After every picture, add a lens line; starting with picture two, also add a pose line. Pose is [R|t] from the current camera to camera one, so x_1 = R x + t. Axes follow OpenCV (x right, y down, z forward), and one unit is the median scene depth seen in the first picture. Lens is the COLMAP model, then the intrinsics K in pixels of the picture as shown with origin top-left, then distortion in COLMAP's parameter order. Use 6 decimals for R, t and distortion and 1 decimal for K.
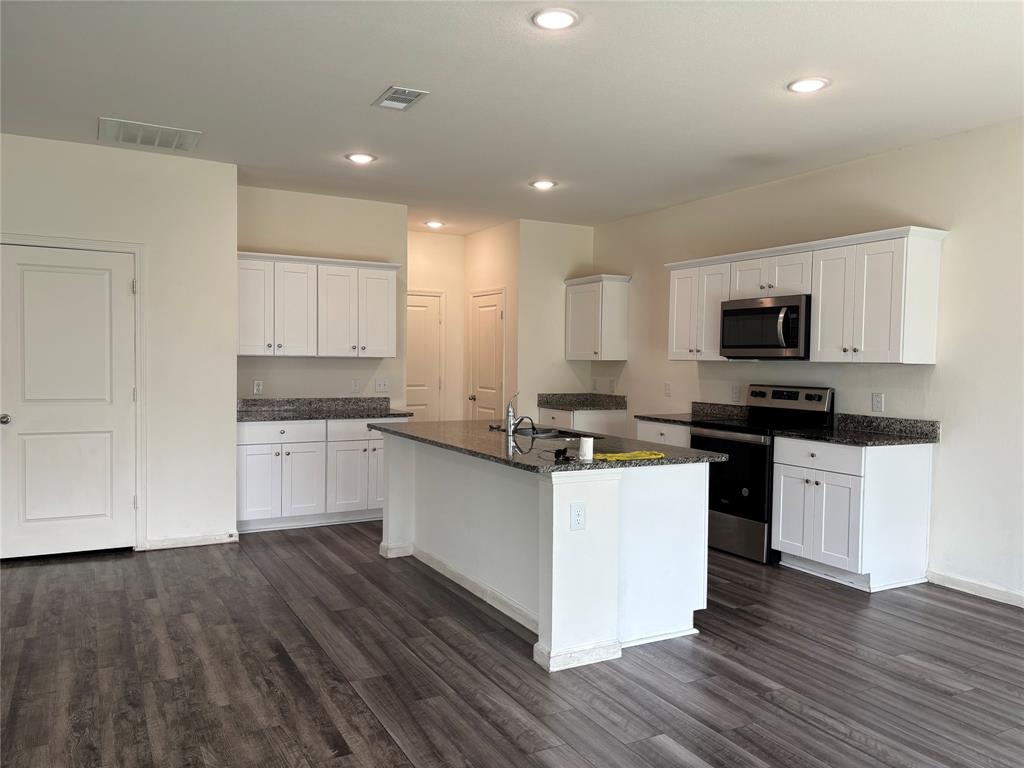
lens RADIAL K [[774.4, 0, 509.9], [0, 774.4, 385.4], [0, 0, 1]] dist [0.046503, -0.045510]
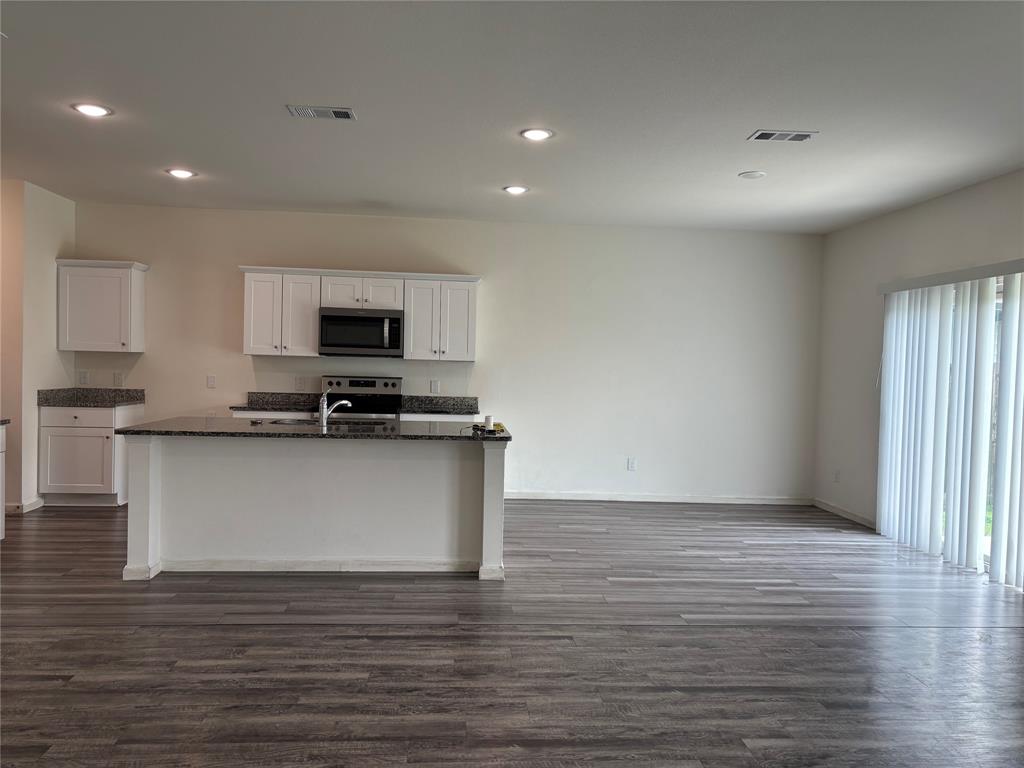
lens RADIAL K [[774.4, 0, 515.2], [0, 774.4, 384.0], [0, 0, 1]] dist [0.046503, -0.045510]
pose [[0.405166, -0.026282, 0.913865, -0.813150], [0.008622, 0.999652, 0.024927, -0.018988], [-0.914202, -0.002220, 0.405252, 0.263714]]
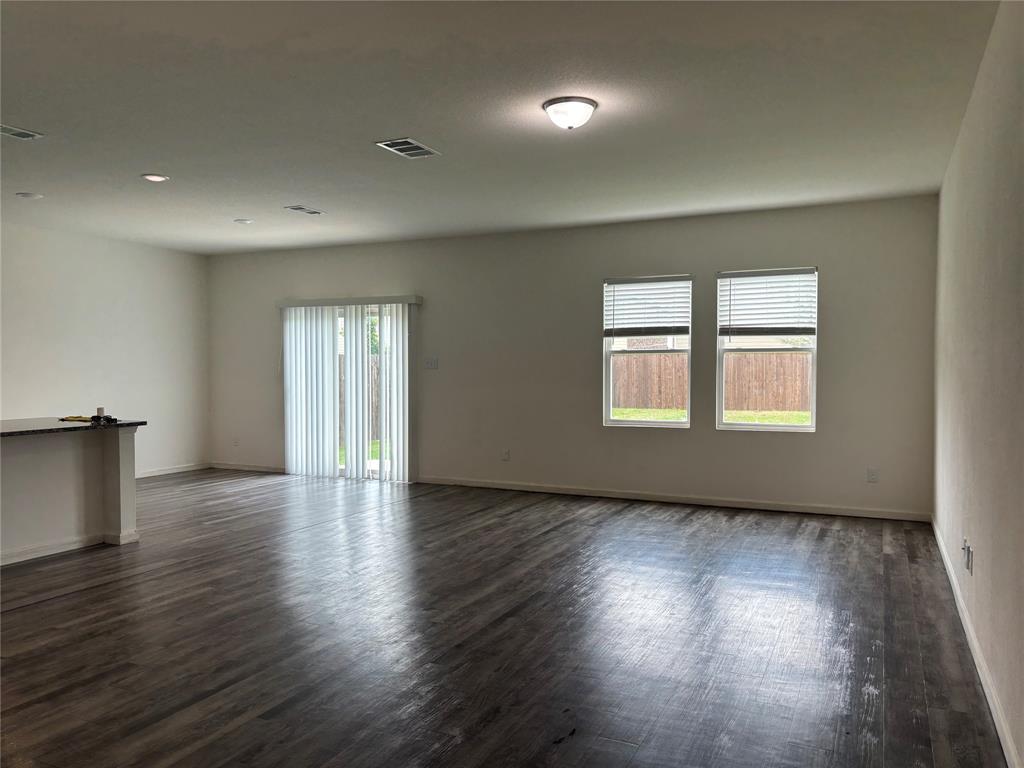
lens RADIAL K [[774.4, 0, 512.4], [0, 774.4, 384.1], [0, 0, 1]] dist [0.046503, -0.045510]
pose [[-0.588831, -0.031983, 0.807623, -1.203229], [0.019913, 0.998339, 0.054054, -0.038177], [-0.808011, 0.047911, -0.587217, 0.875350]]
